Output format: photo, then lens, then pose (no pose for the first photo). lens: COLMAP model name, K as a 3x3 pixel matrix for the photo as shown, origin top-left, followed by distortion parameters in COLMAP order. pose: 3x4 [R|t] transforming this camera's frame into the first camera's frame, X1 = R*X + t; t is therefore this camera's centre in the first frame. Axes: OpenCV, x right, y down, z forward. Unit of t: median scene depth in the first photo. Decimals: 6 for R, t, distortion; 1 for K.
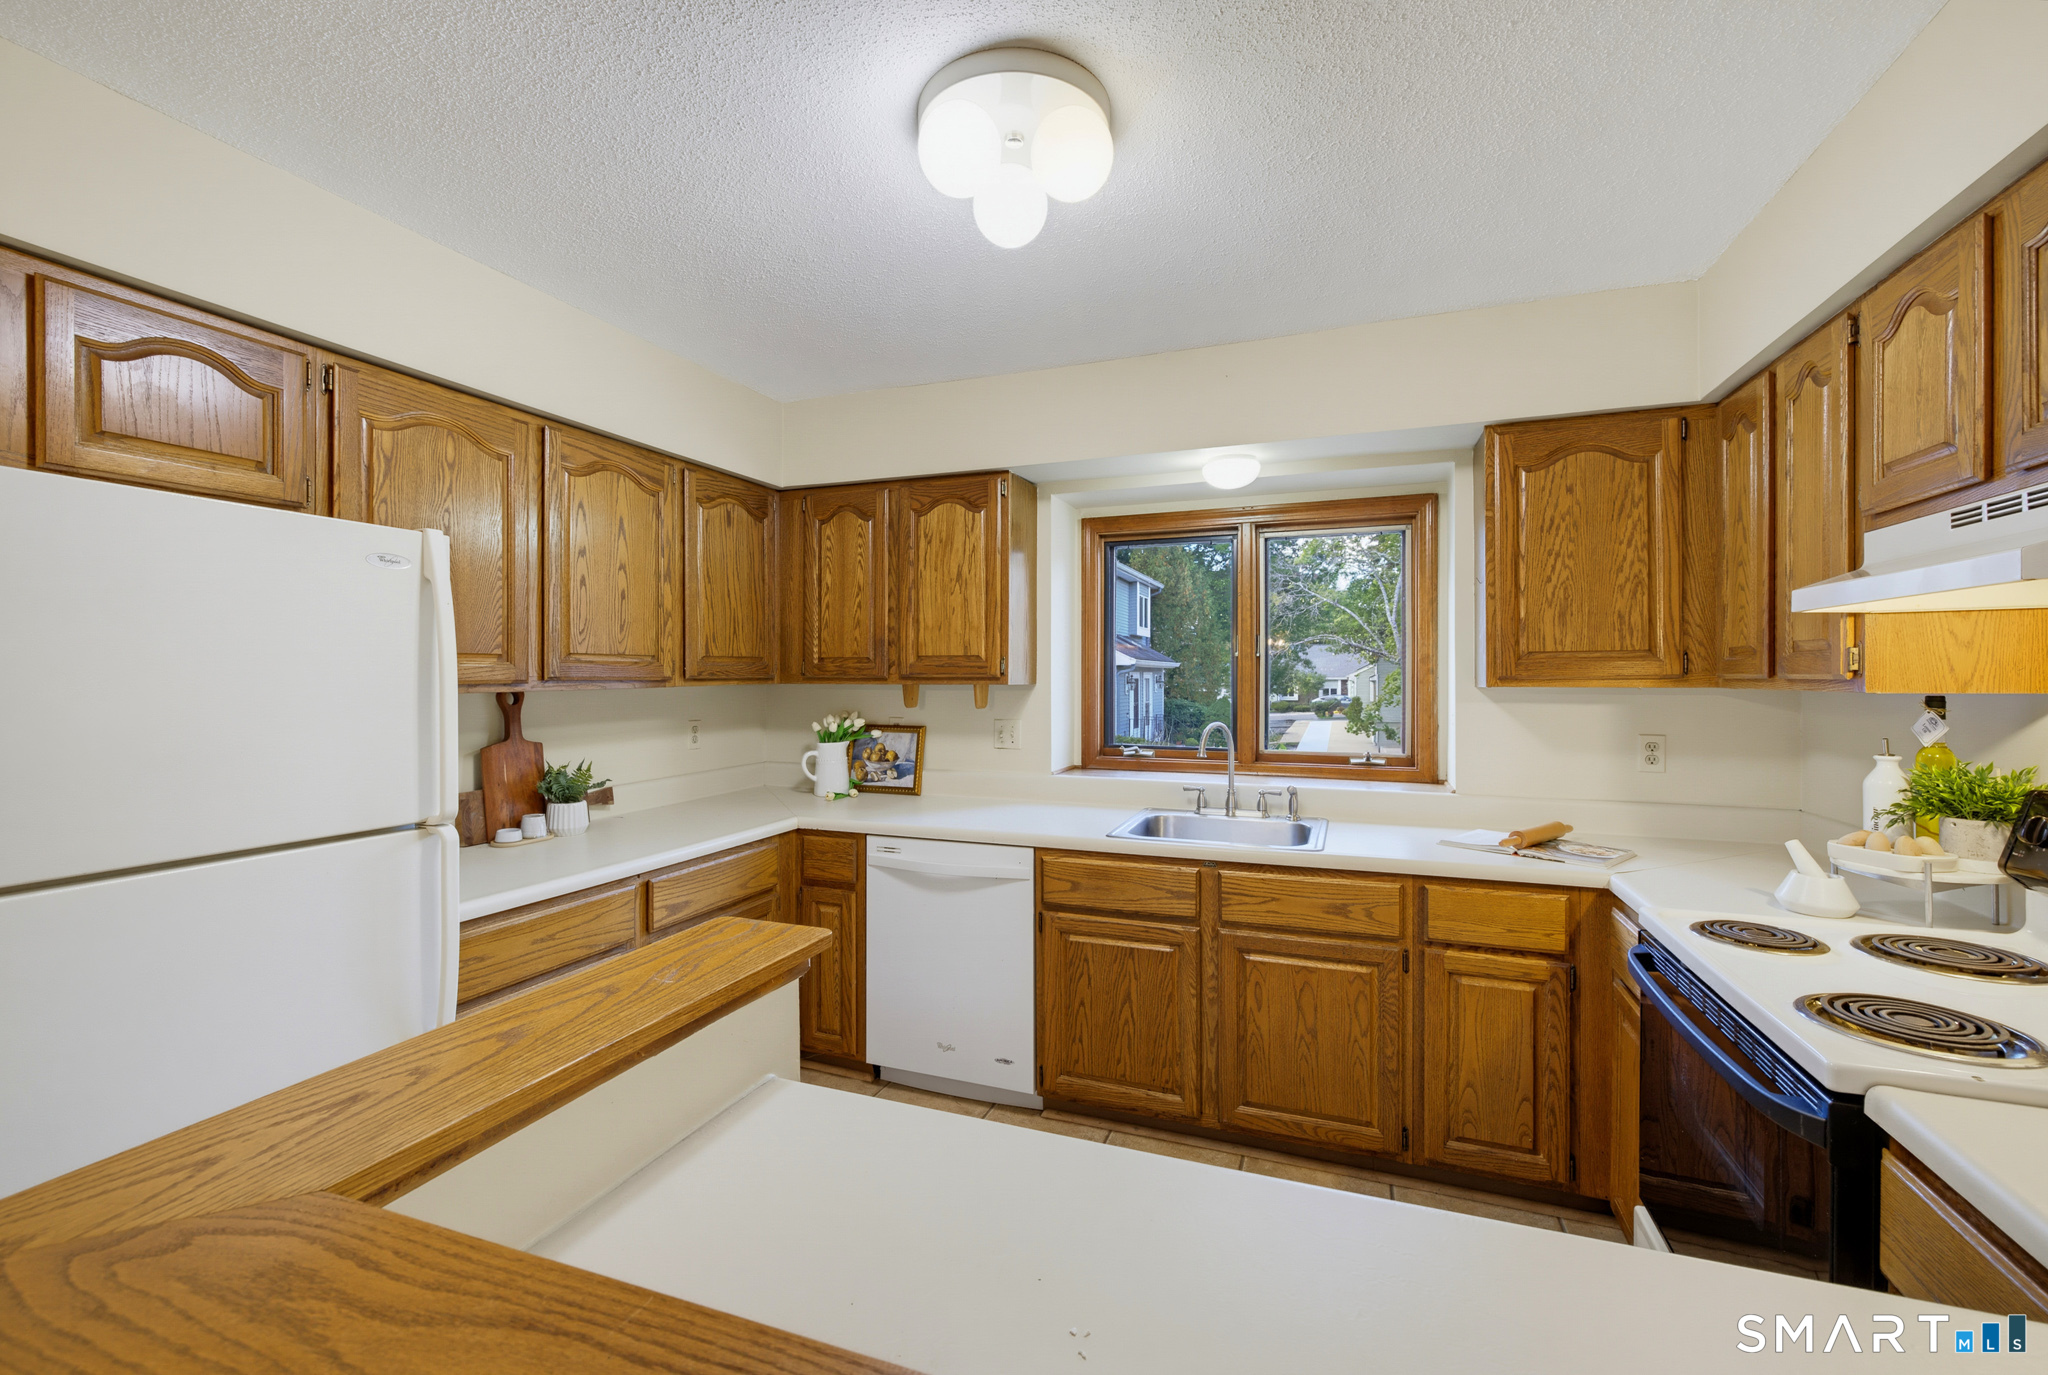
lens RADIAL K [[857.9, 0, 1029.6], [0, 857.9, 680.2], [0, 0, 1]] dist [0.007800, -0.000695]
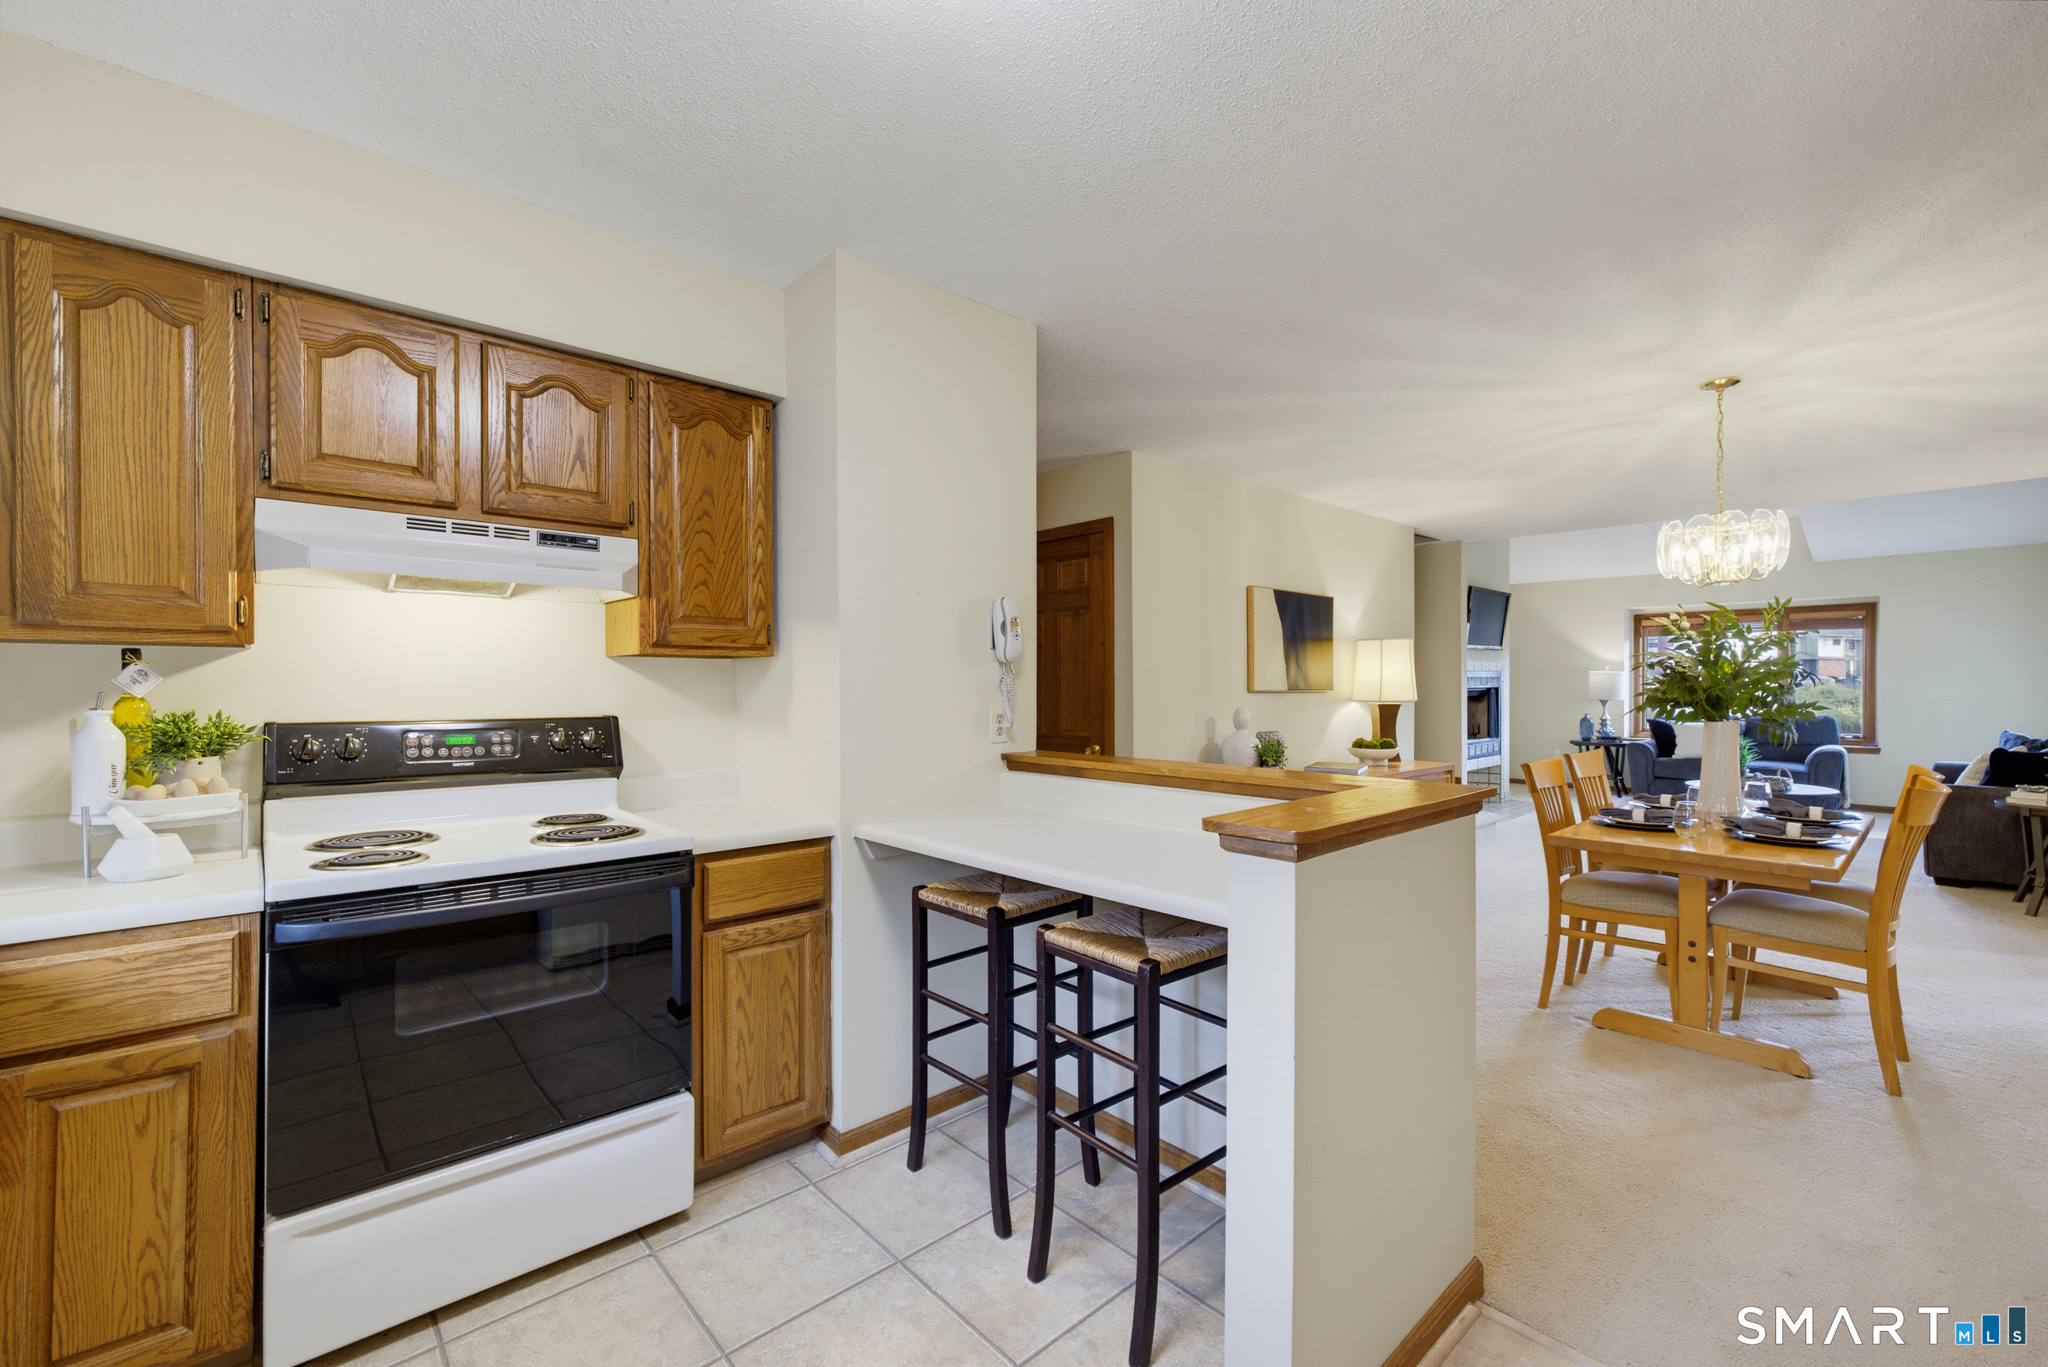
lens RADIAL K [[851.2, 0, 1023.5], [0, 851.2, 687.4], [0, 0, 1]] dist [0.003300, -0.000867]
pose [[-0.886735, -0.000424, 0.462279, -0.243981], [0.004310, 0.999949, 0.009185, 0.039664], [-0.462259, 0.010137, -0.886687, 0.935786]]
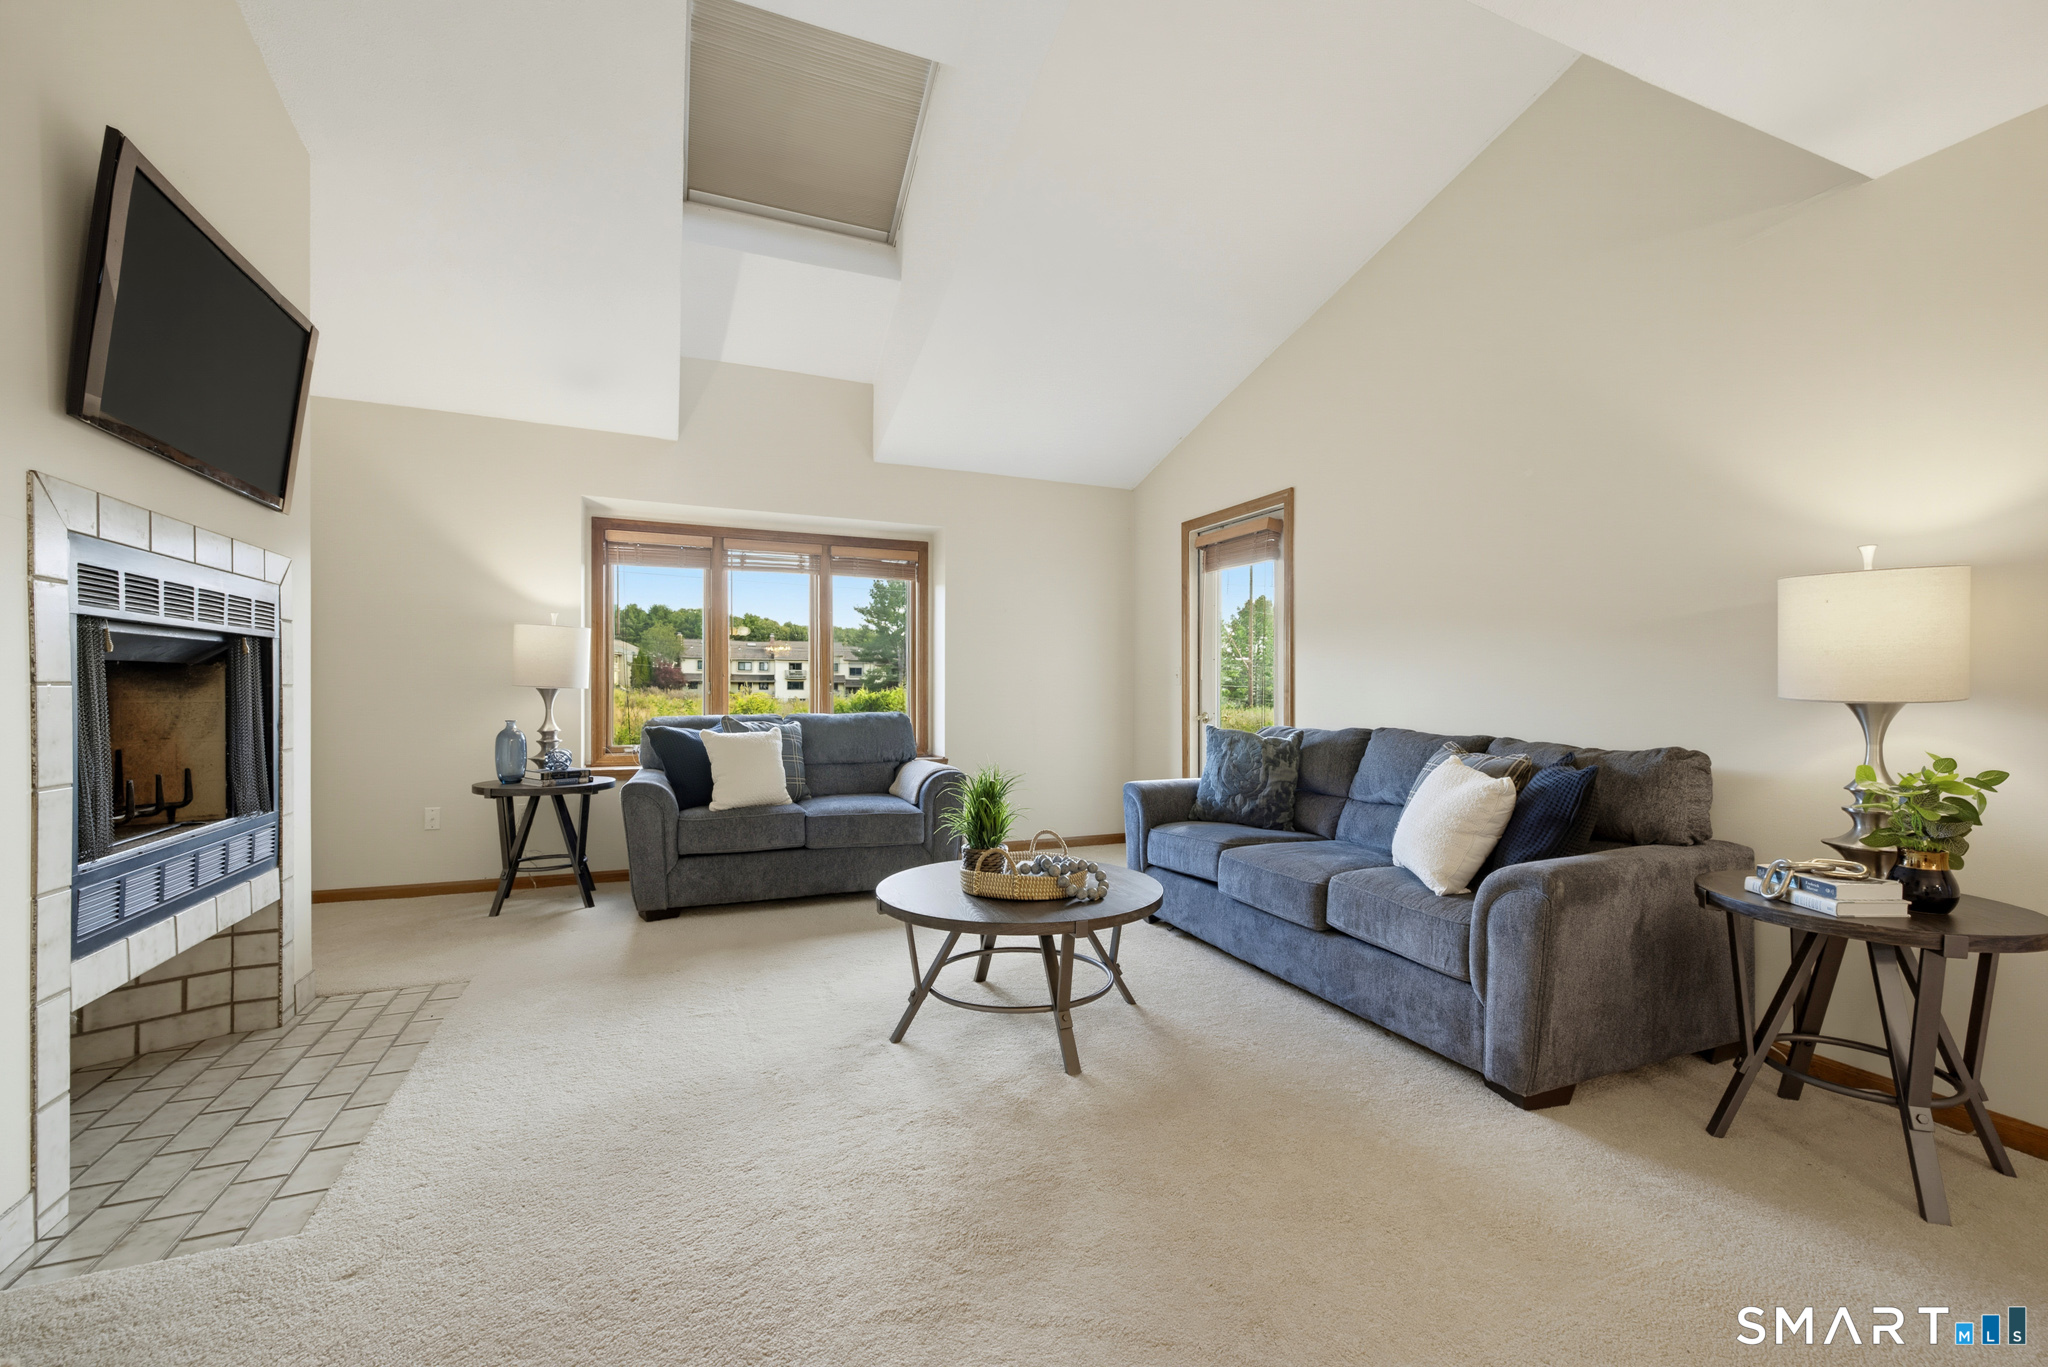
lens RADIAL K [[851.2, 0, 1030.2], [0, 851.2, 700.7], [0, 0, 1]] dist [0.003300, -0.000867]
pose [[-0.727338, 0.003951, -0.686268, -0.312207], [-0.007222, 0.999884, 0.013411, 0.128802], [0.686241, 0.014711, -0.727225, -1.528747]]
